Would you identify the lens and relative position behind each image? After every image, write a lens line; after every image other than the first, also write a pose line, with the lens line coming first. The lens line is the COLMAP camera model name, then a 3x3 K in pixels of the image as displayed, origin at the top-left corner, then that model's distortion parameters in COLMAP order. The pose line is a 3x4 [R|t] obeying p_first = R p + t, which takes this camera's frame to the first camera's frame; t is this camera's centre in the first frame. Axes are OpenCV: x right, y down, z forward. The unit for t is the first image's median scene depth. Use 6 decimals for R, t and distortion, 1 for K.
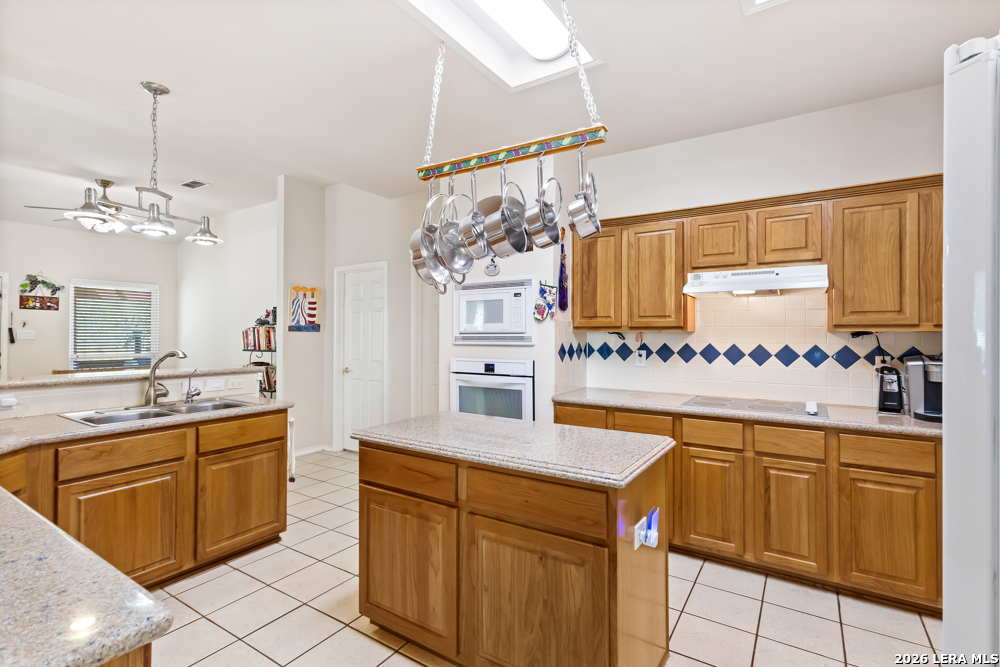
lens RADIAL K [[459.8, 0, 490.8], [0, 459.8, 332.6], [0, 0, 1]] dist [0.005015, 0.000233]
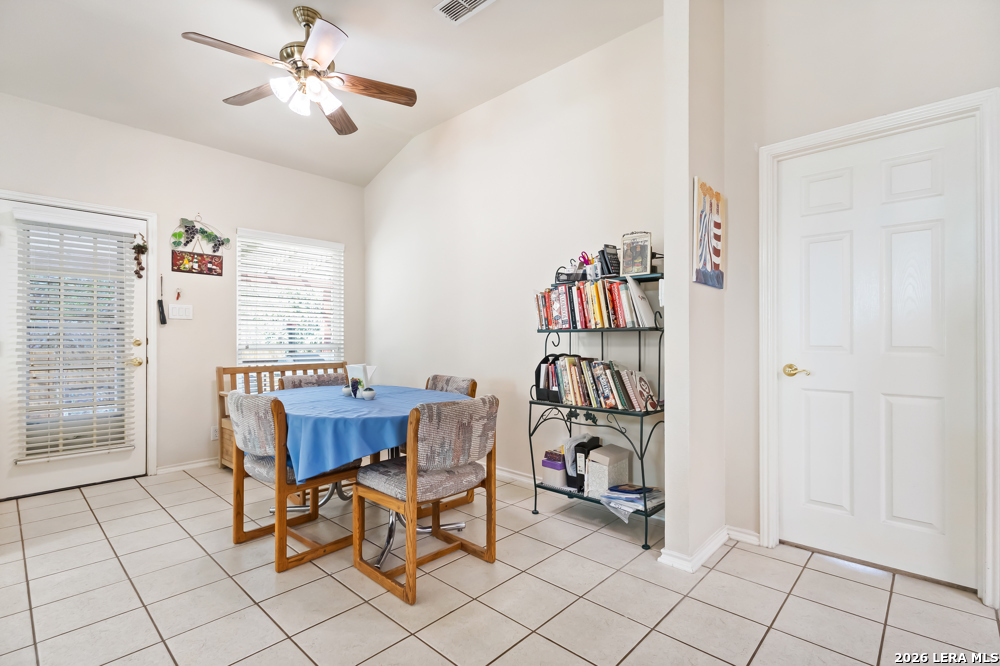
lens RADIAL K [[459.8, 0, 502.5], [0, 459.8, 332.3], [0, 0, 1]] dist [0.005015, 0.000233]
pose [[0.986171, -0.008008, -0.165538, -0.453928], [0.009221, 0.999936, 0.006558, 0.033529], [0.165475, -0.007993, 0.986182, 0.436794]]
